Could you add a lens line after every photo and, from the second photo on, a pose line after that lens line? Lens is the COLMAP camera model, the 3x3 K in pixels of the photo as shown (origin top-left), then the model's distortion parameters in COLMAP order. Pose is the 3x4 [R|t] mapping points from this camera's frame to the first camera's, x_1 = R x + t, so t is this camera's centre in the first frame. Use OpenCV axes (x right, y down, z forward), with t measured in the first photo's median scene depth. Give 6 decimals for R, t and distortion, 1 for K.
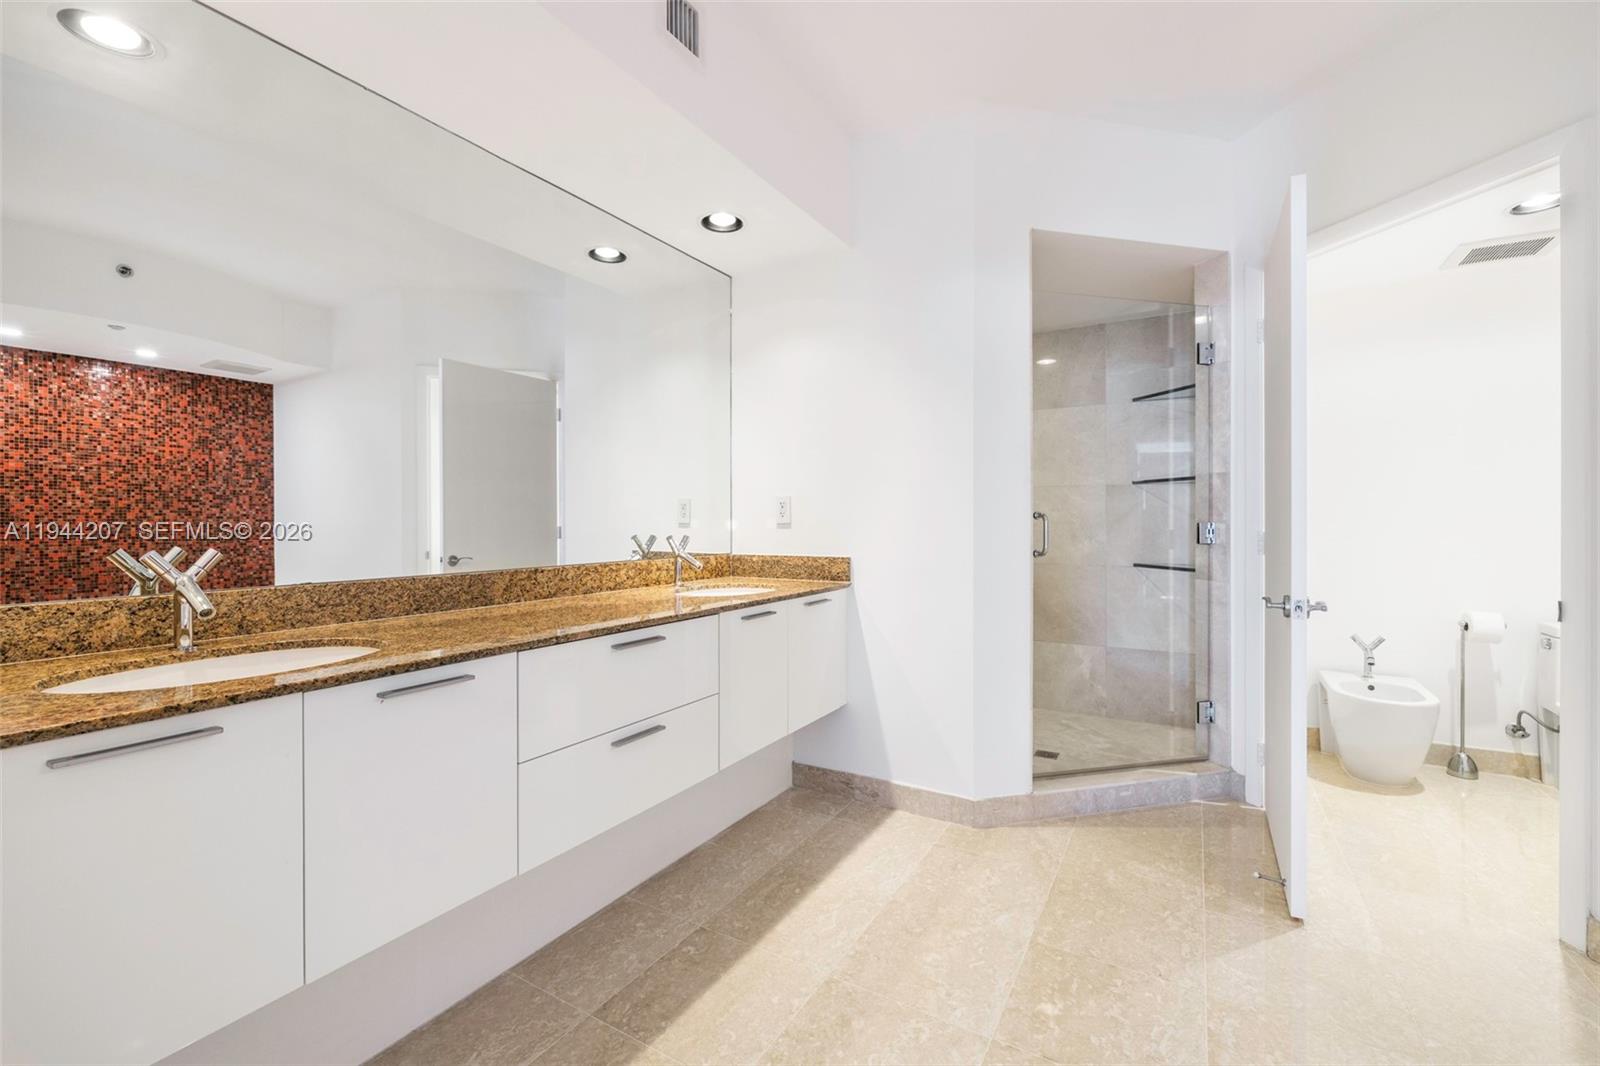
lens RADIAL K [[676.7, 0, 799.6], [0, 676.7, 527.1], [0, 0, 1]] dist [-0.001002, 0.000835]
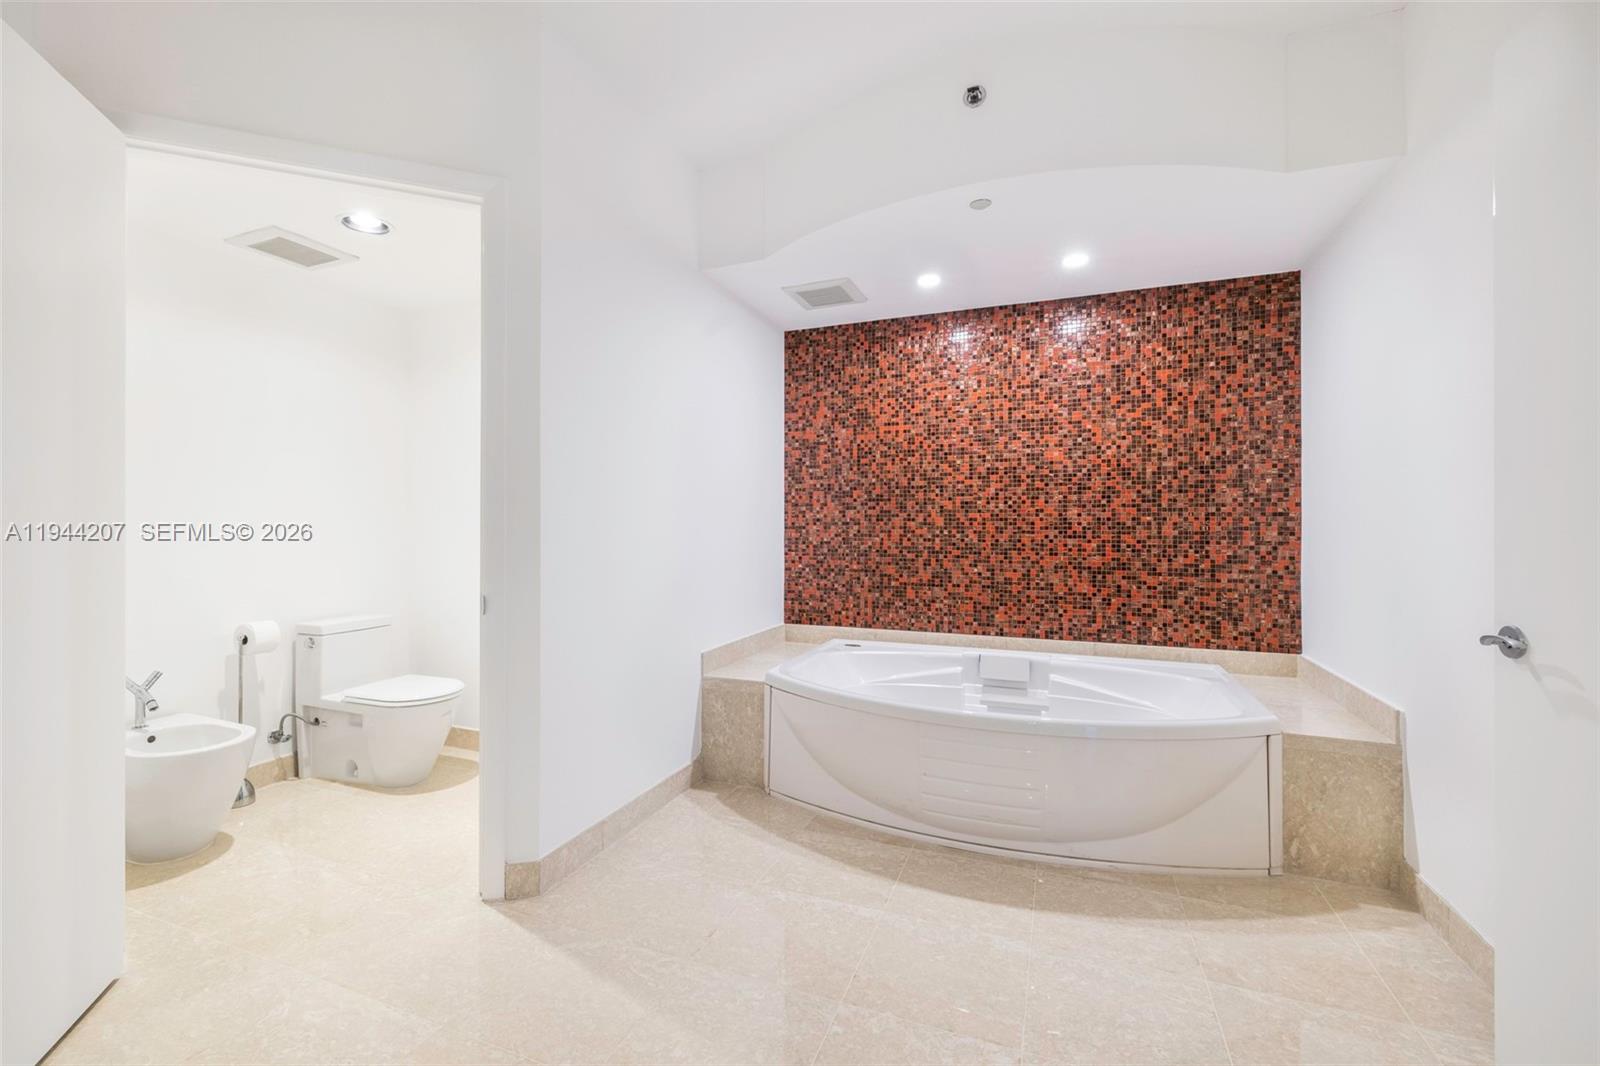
lens RADIAL K [[676.7, 0, 798.2], [0, 676.7, 528.8], [0, 0, 1]] dist [-0.001002, 0.000835]
pose [[-0.152897, -0.004530, 0.988232, -0.036413], [0.005603, 0.999969, 0.005450, -0.004320], [-0.988226, 0.006370, -0.152867, 0.398078]]
